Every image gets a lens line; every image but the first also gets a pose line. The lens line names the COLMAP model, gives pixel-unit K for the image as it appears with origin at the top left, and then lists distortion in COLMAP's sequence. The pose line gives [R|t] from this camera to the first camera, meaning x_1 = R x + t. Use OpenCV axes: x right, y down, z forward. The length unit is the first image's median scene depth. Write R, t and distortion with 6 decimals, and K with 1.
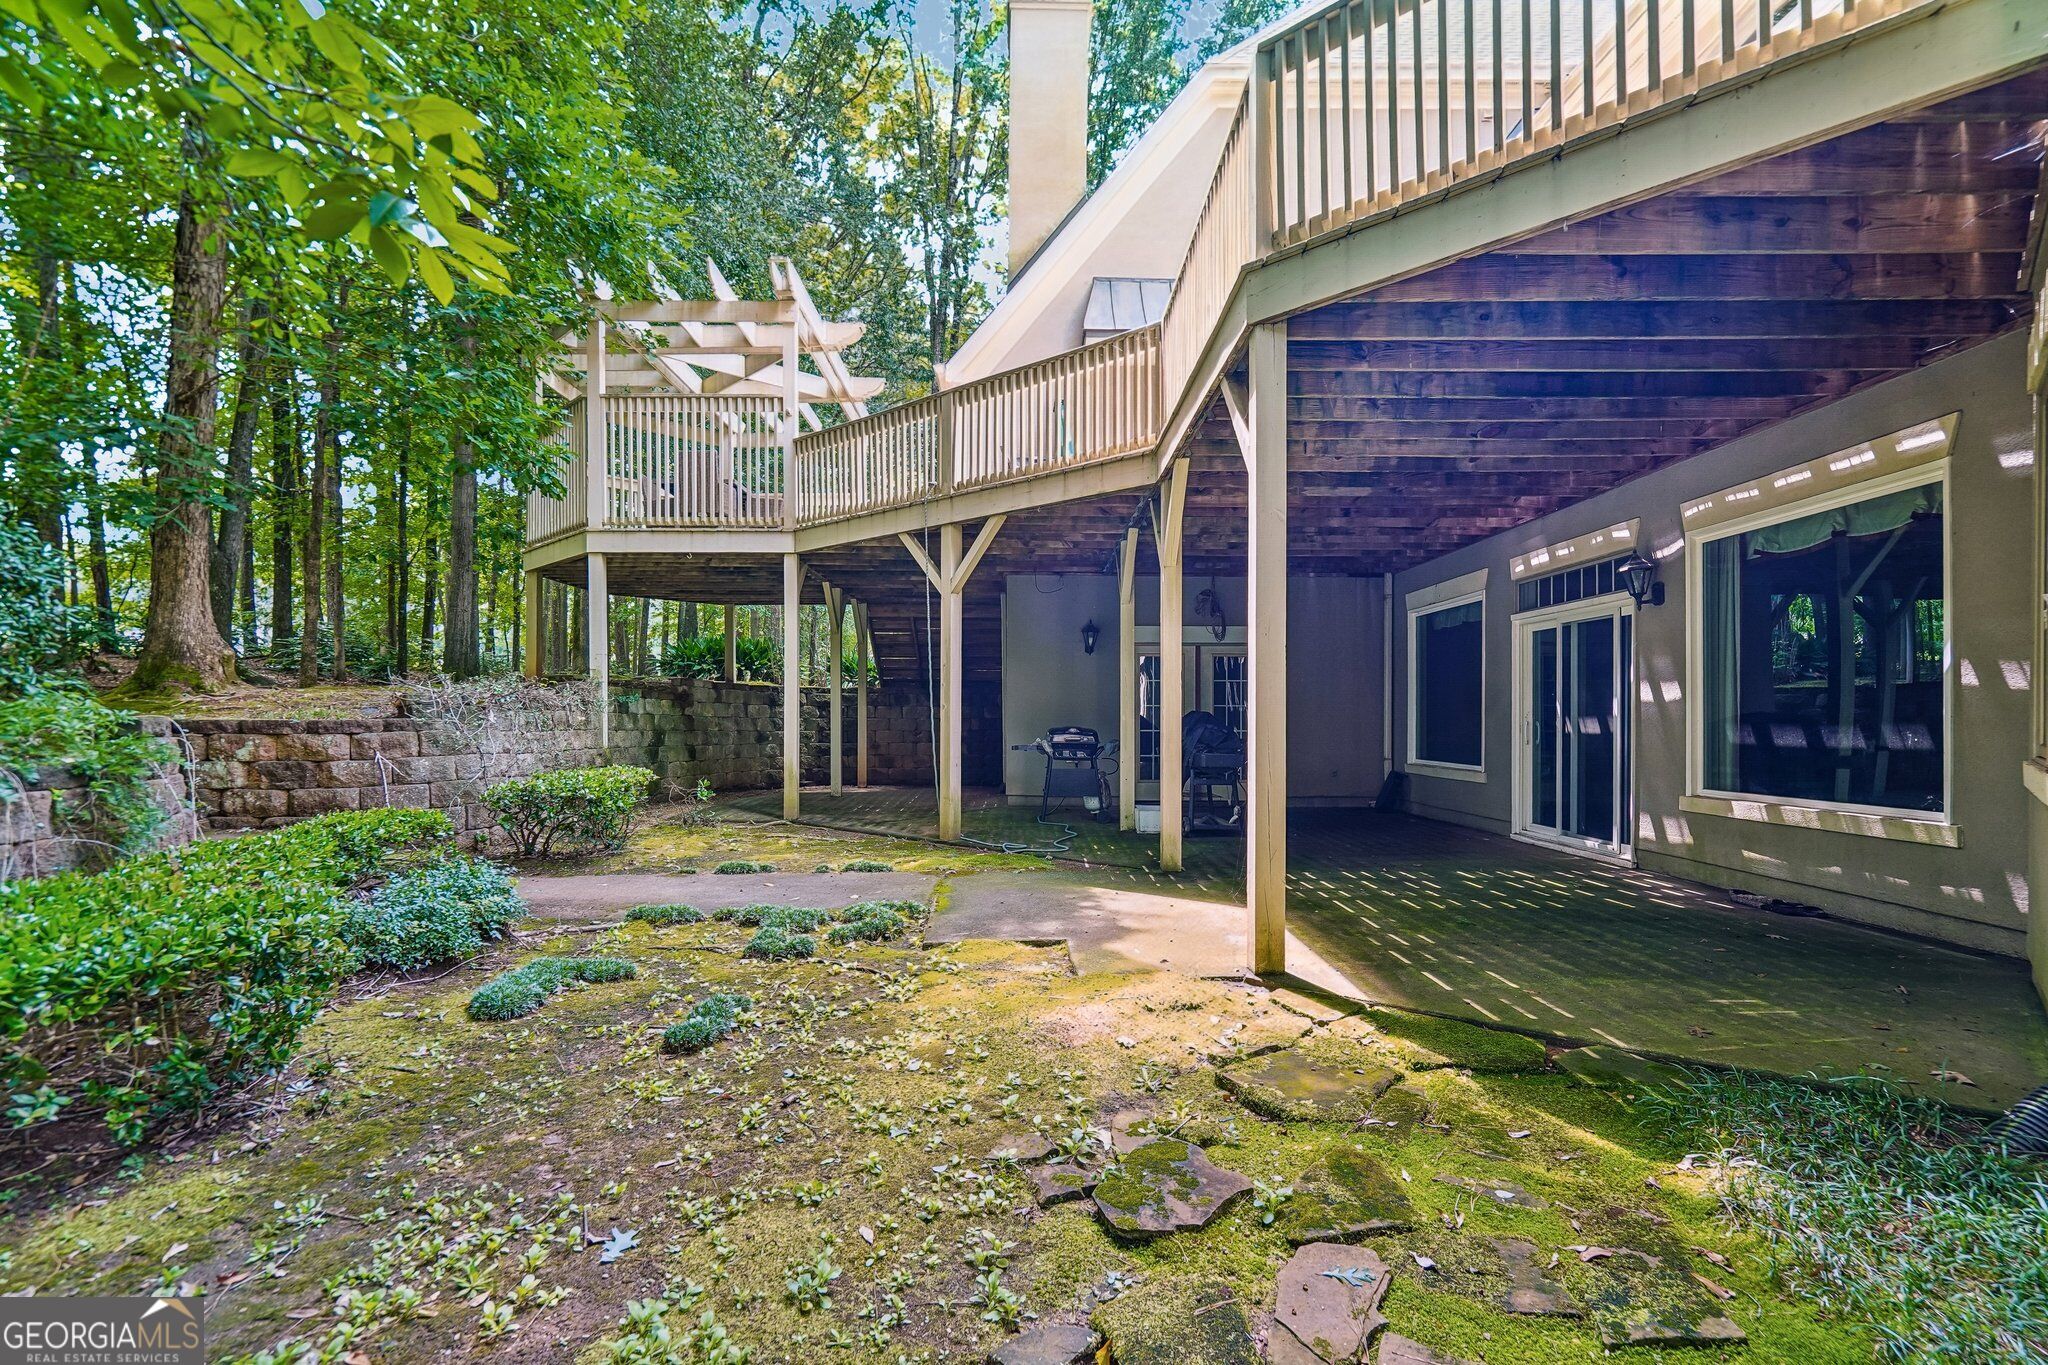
lens RADIAL K [[962.6, 0, 1021.2], [0, 962.6, 723.3], [0, 0, 1]] dist [-0.003055, 0.000058]
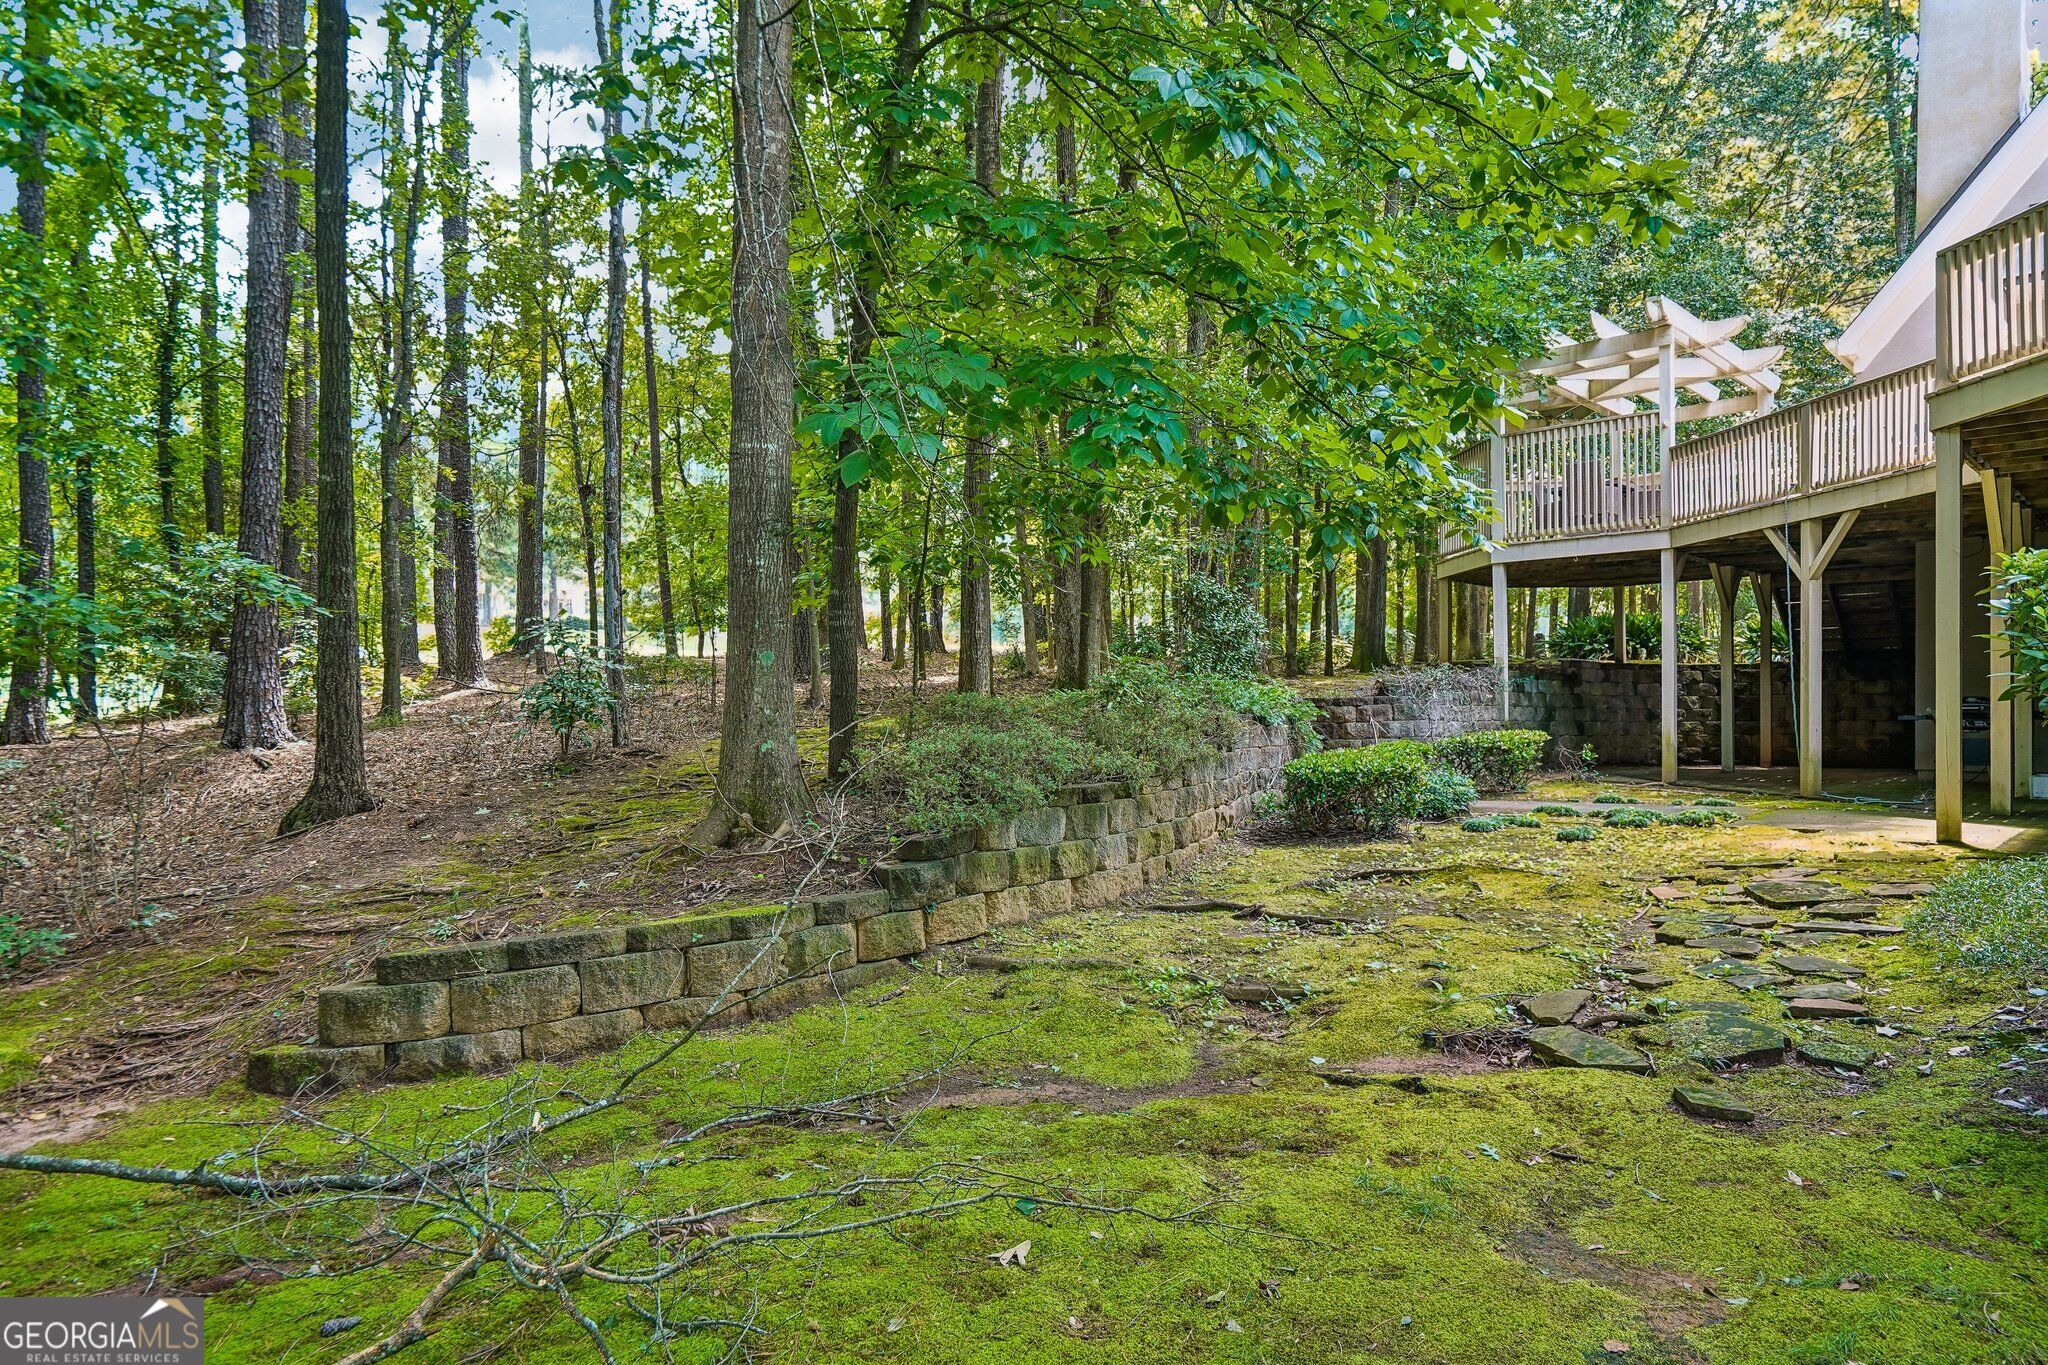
lens RADIAL K [[1272.5, 0, 1022.2], [0, 1272.5, 724.9], [0, 0, 1]] dist [-0.002187, -0.003651]
pose [[0.731258, -0.001682, -0.682099, 0.249199], [0.006736, 0.999966, 0.004756, 0.021141], [0.682068, -0.008073, 0.731245, -0.679047]]
